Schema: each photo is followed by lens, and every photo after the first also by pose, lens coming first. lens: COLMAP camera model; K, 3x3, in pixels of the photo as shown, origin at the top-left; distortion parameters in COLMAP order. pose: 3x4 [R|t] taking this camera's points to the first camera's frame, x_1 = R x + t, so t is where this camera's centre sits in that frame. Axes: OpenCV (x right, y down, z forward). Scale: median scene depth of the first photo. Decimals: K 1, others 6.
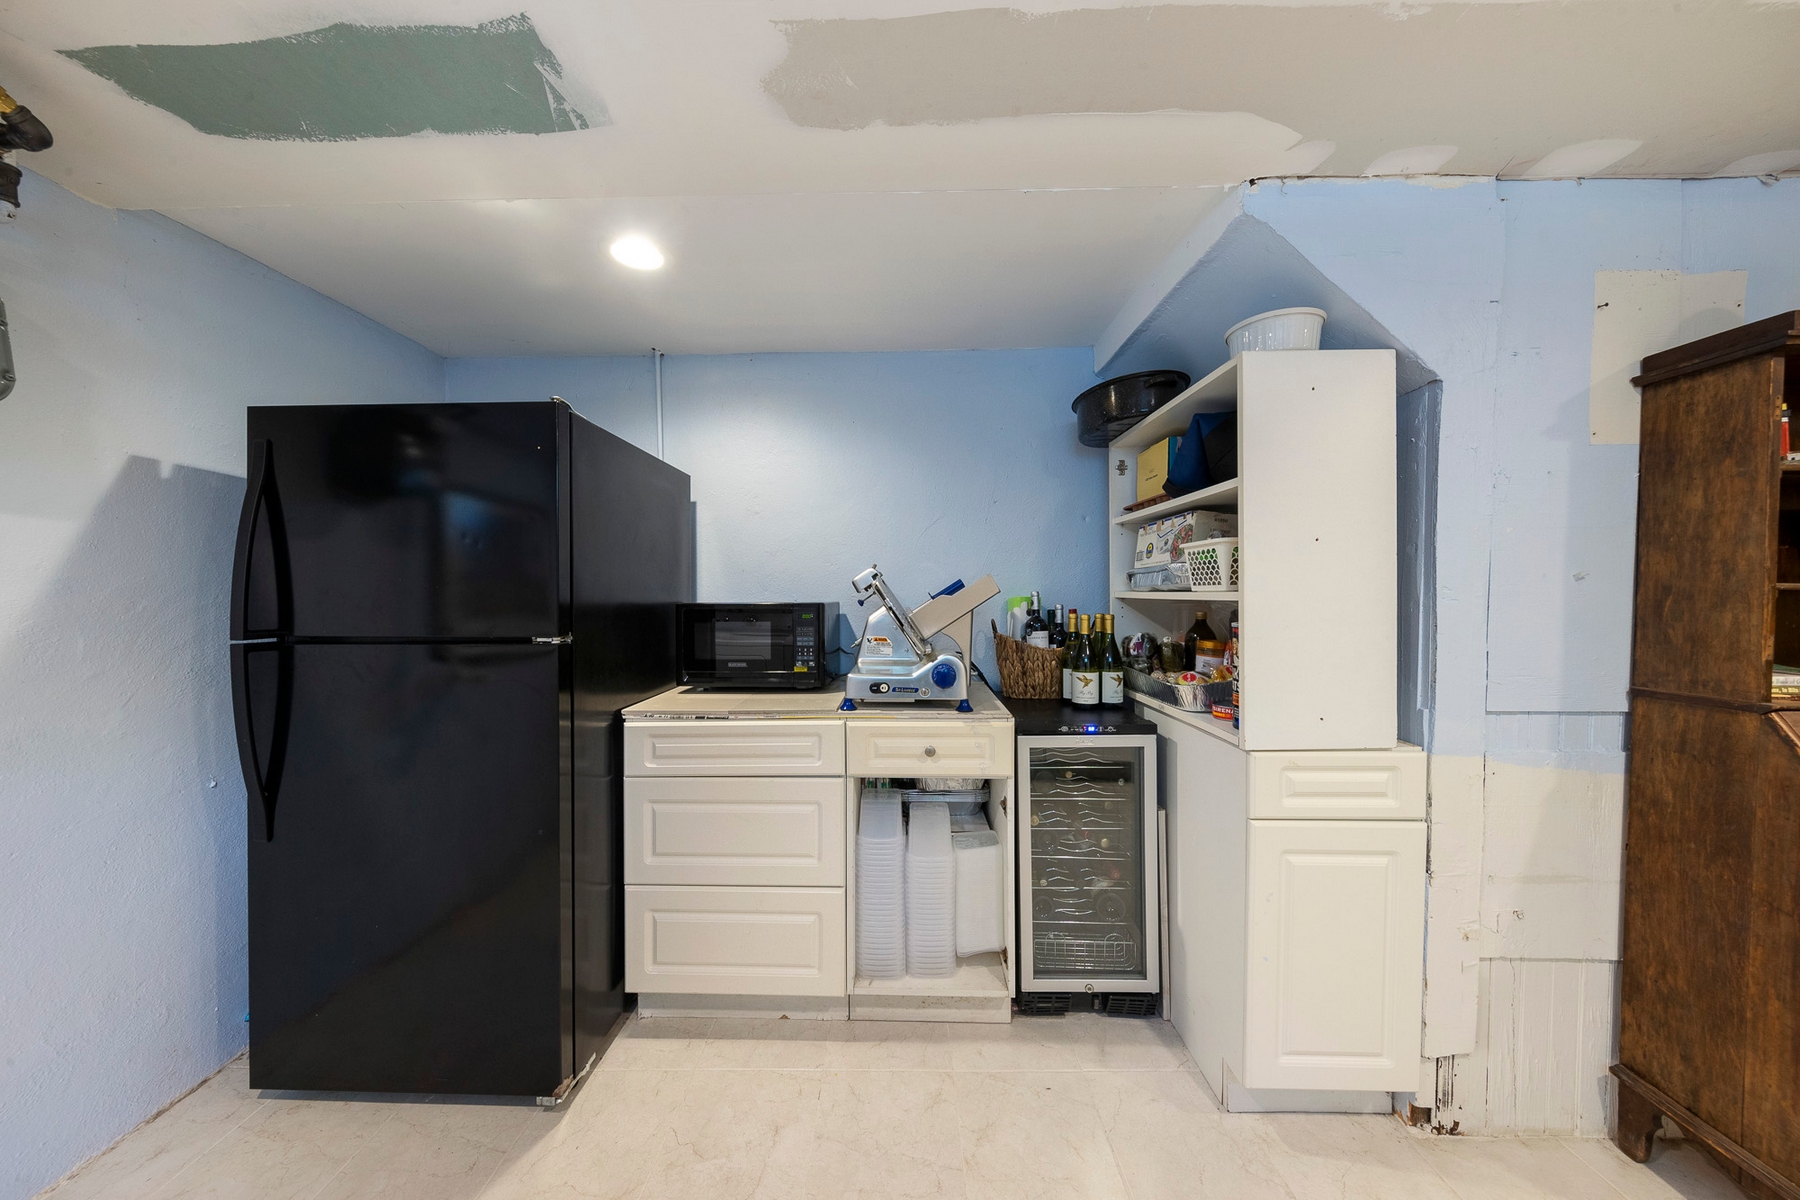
lens RADIAL K [[568.6, 0, 902.1], [0, 568.6, 599.2], [0, 0, 1]] dist [0.004800, -0.001907]
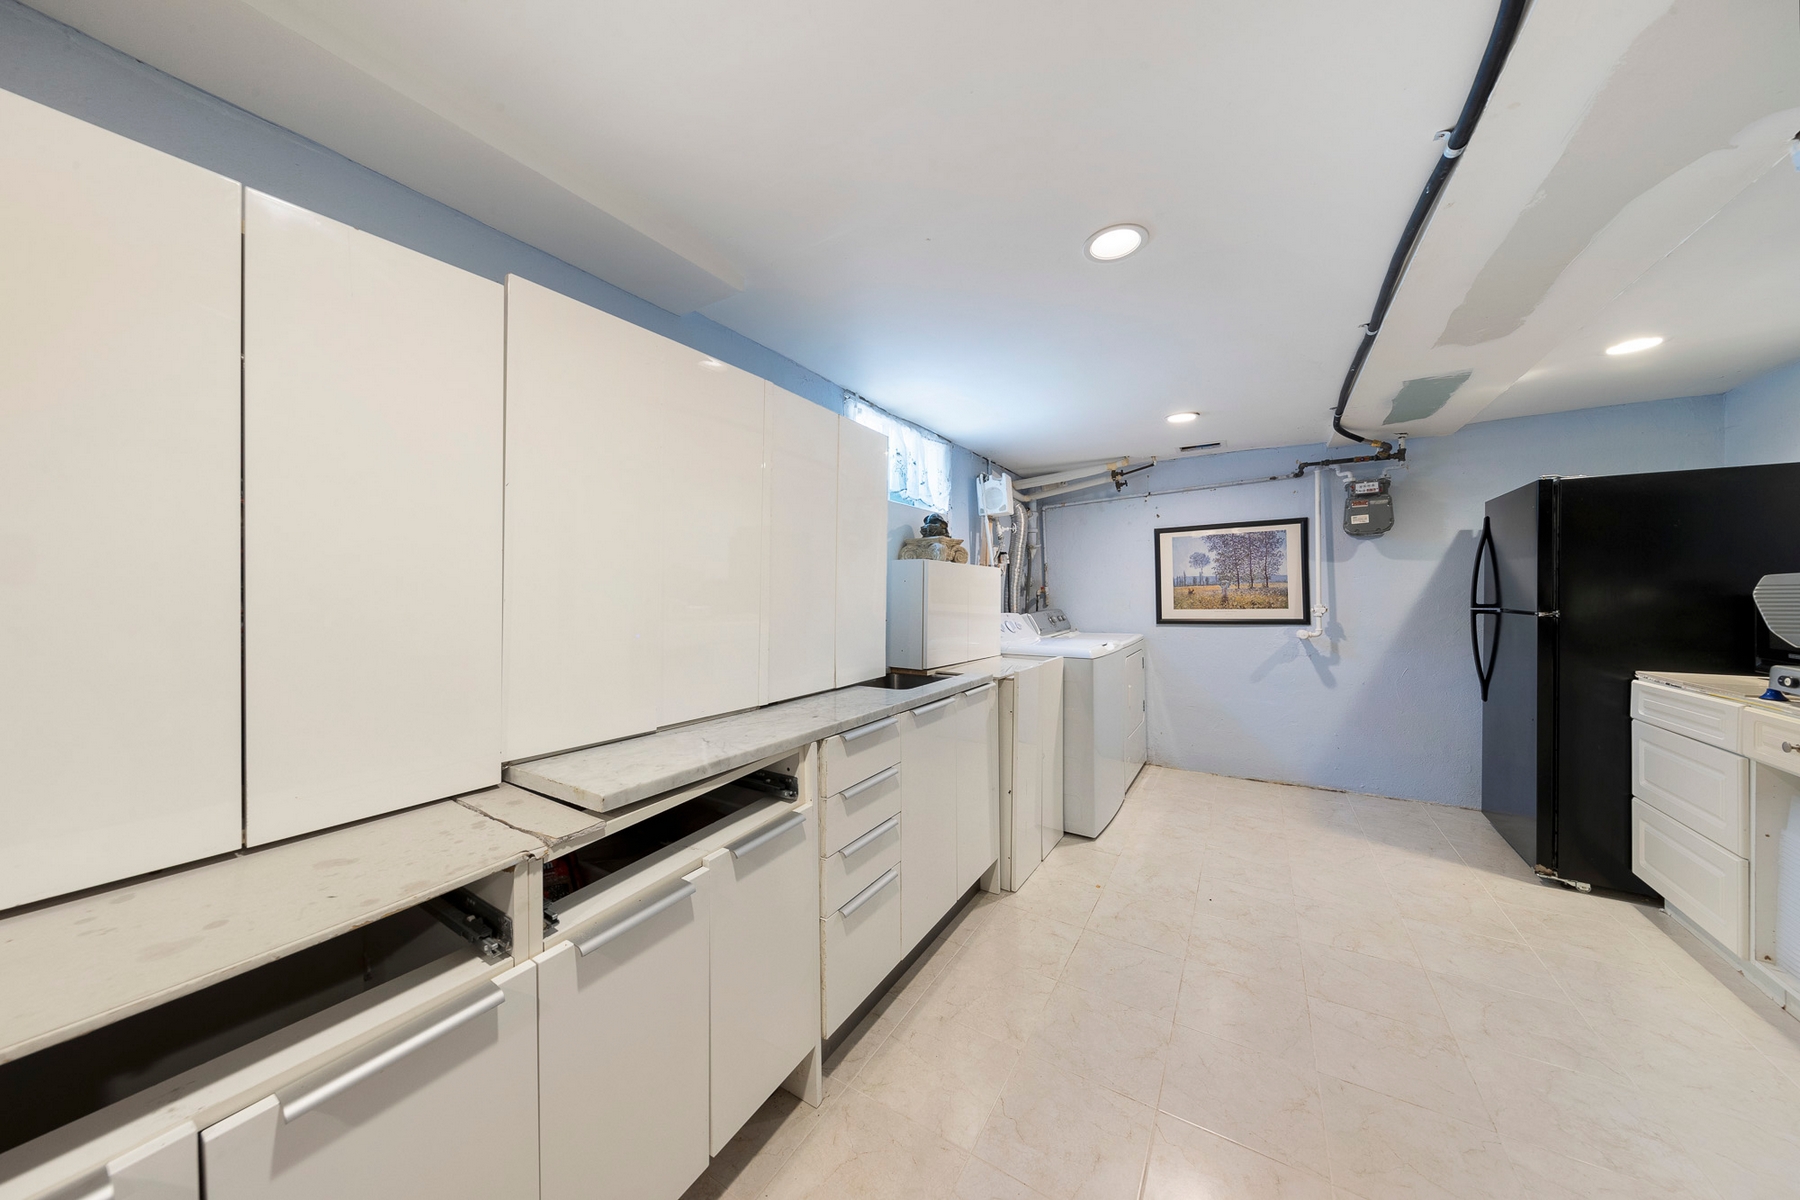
lens RADIAL K [[568.6, 0, 896.2], [0, 568.6, 590.3], [0, 0, 1]] dist [0.004800, -0.001907]
pose [[-0.522366, 0.004533, -0.852709, 1.683866], [-0.003651, 0.999965, 0.007552, -0.006257], [0.852713, 0.007058, -0.522331, 0.191536]]
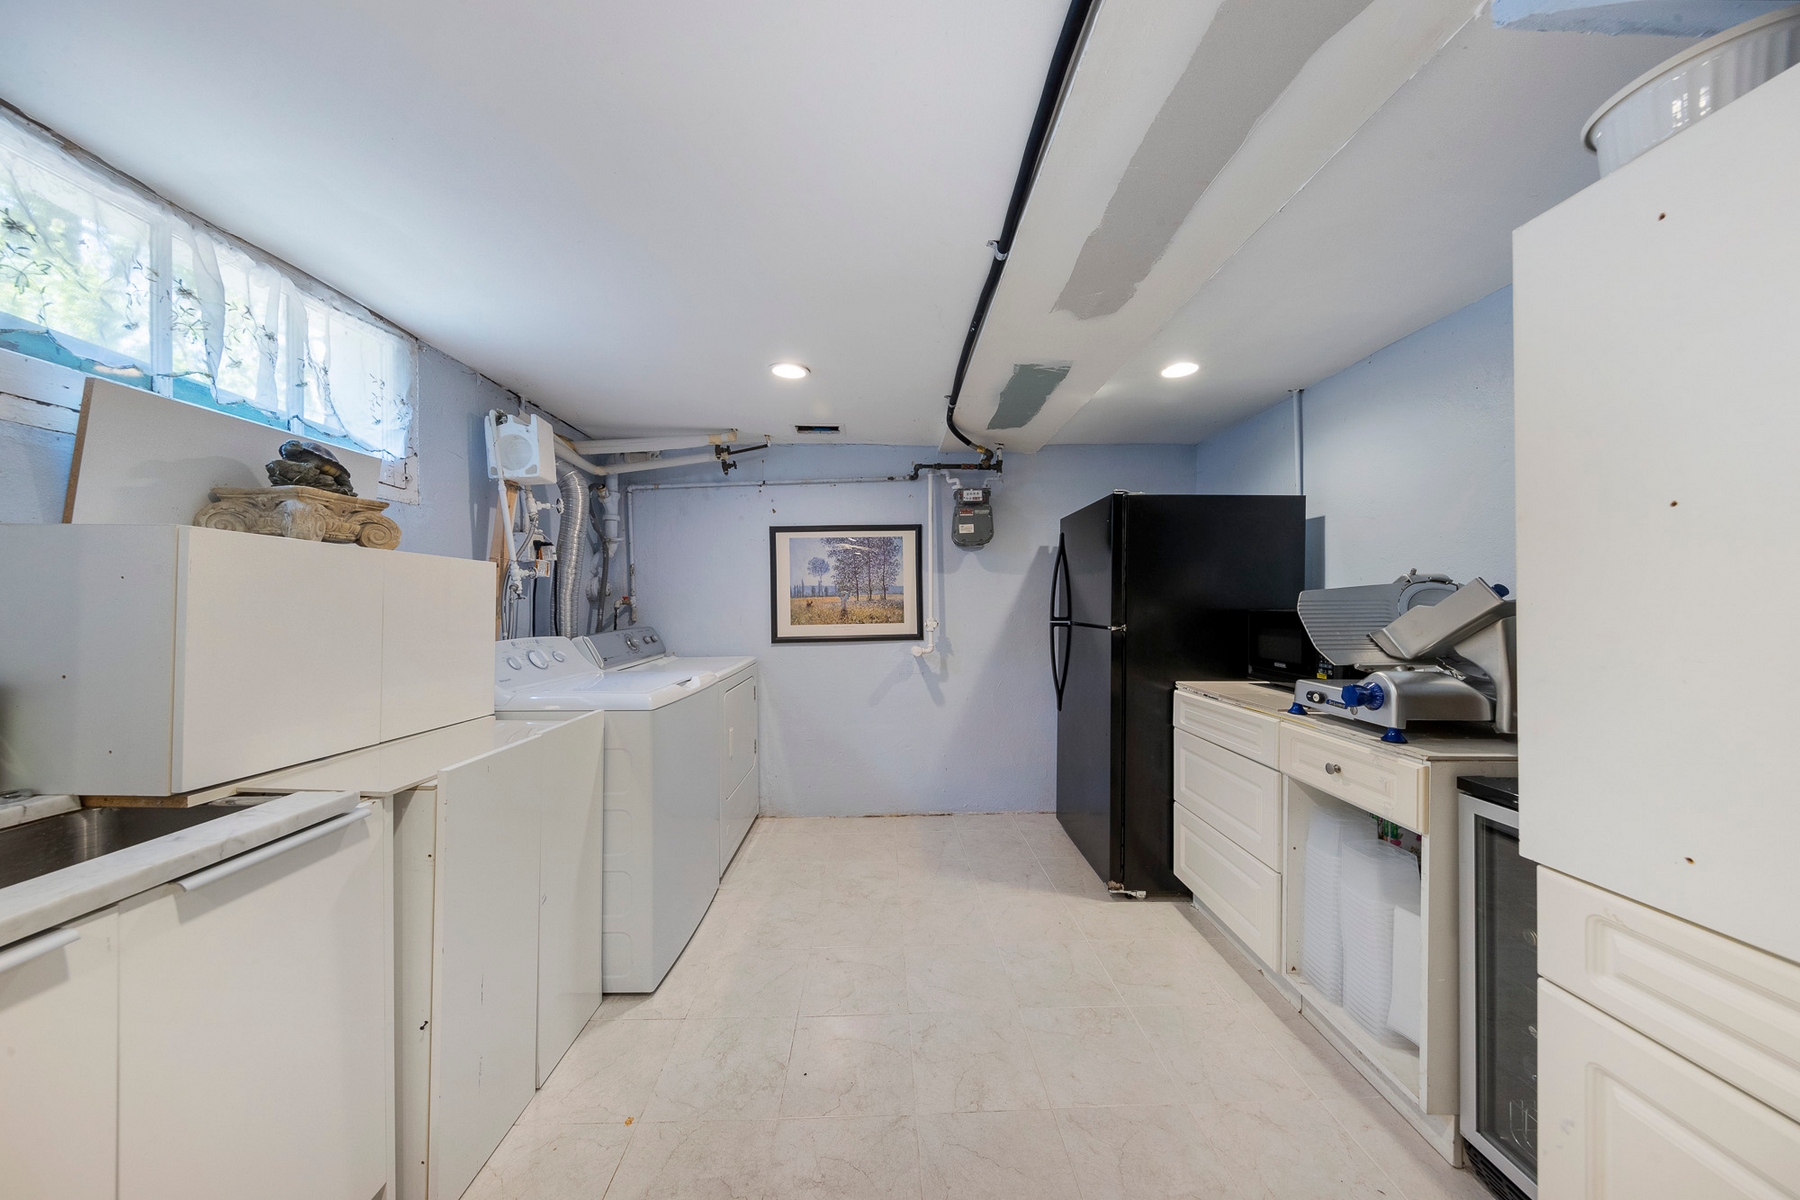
lens RADIAL K [[568.6, 0, 911.1], [0, 568.6, 597.6], [0, 0, 1]] dist [0.004800, -0.001907]
pose [[0.068403, -0.002282, -0.997655, 0.951721], [-0.013148, 0.999908, -0.003189, -0.007348], [0.997571, 0.013335, 0.068367, 0.223747]]
